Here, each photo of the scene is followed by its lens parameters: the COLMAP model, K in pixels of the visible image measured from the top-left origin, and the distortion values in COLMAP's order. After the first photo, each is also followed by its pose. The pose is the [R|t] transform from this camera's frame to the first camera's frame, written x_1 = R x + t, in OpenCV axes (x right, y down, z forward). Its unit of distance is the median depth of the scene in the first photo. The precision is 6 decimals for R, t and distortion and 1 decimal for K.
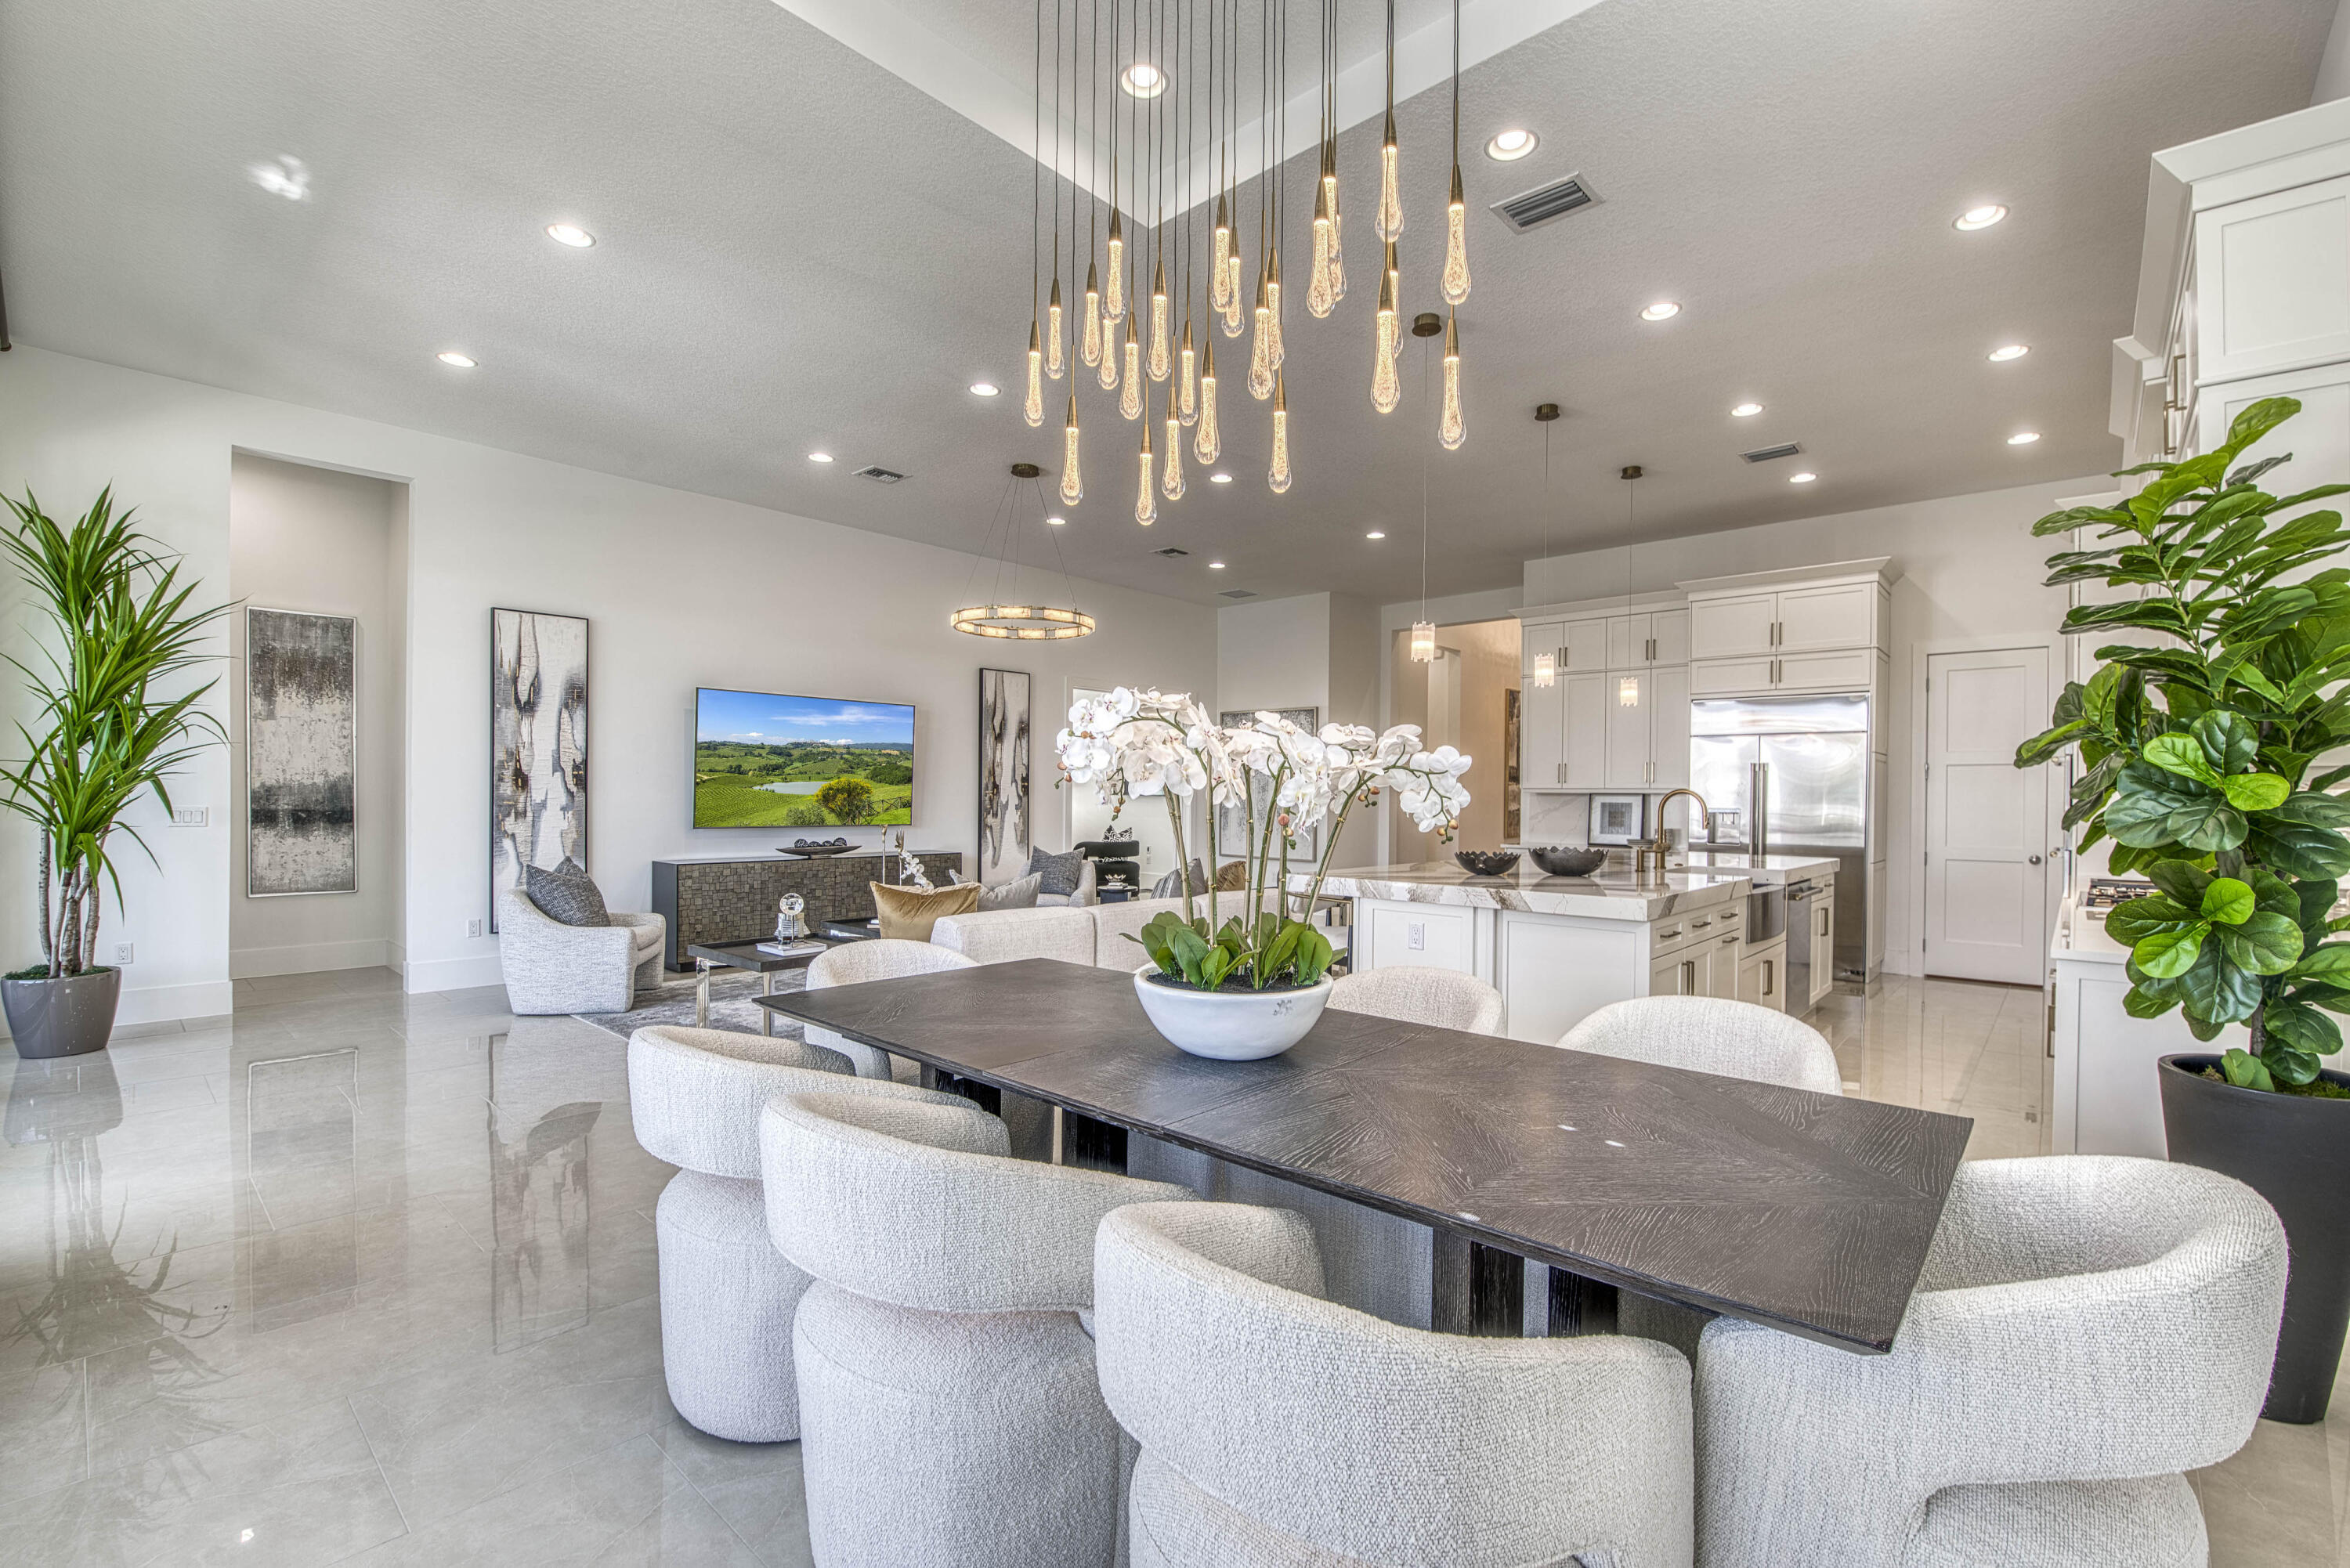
lens RADIAL K [[1012.0, 0, 1201.0], [0, 1012.0, 806.7], [0, 0, 1]] dist [-0.006727, -0.007321]
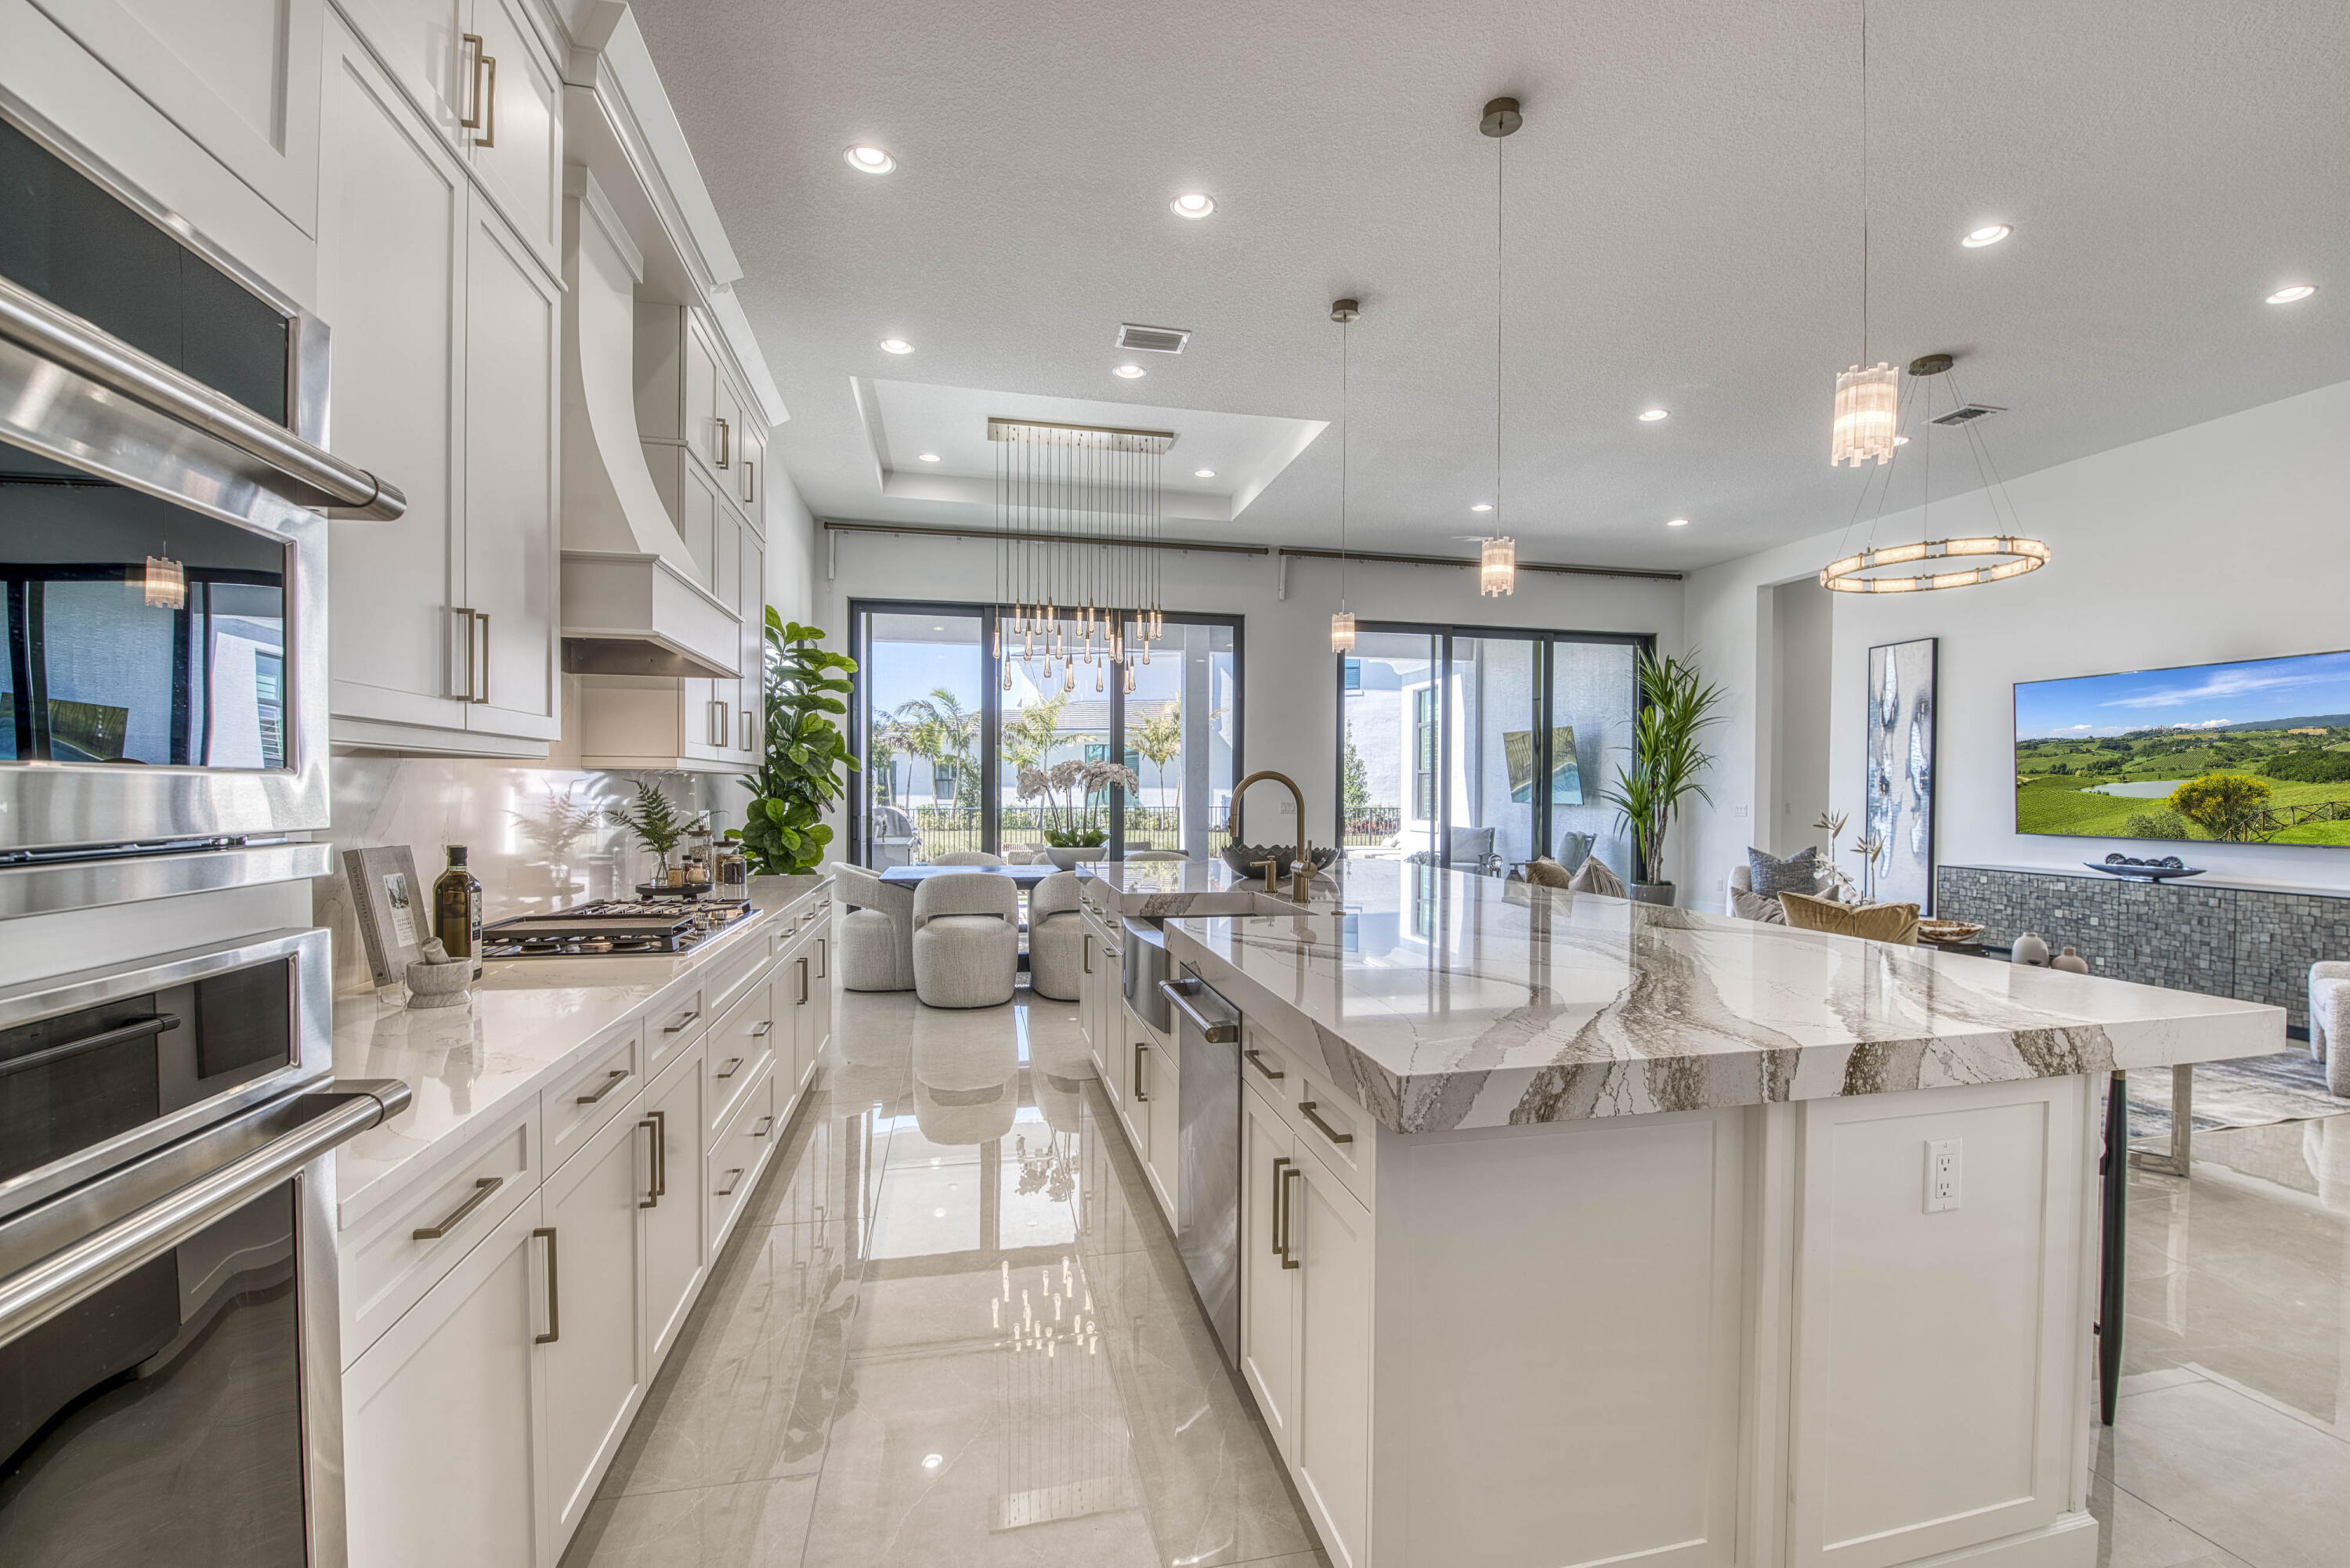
lens RADIAL K [[1012.0, 0, 1206.1], [0, 1012.0, 810.7], [0, 0, 1]] dist [-0.006727, -0.007321]
pose [[-0.575261, 0.004162, -0.817959, 0.661897], [-0.018395, 0.999668, 0.018024, -0.002921], [0.817763, 0.025415, -0.574994, 0.871822]]
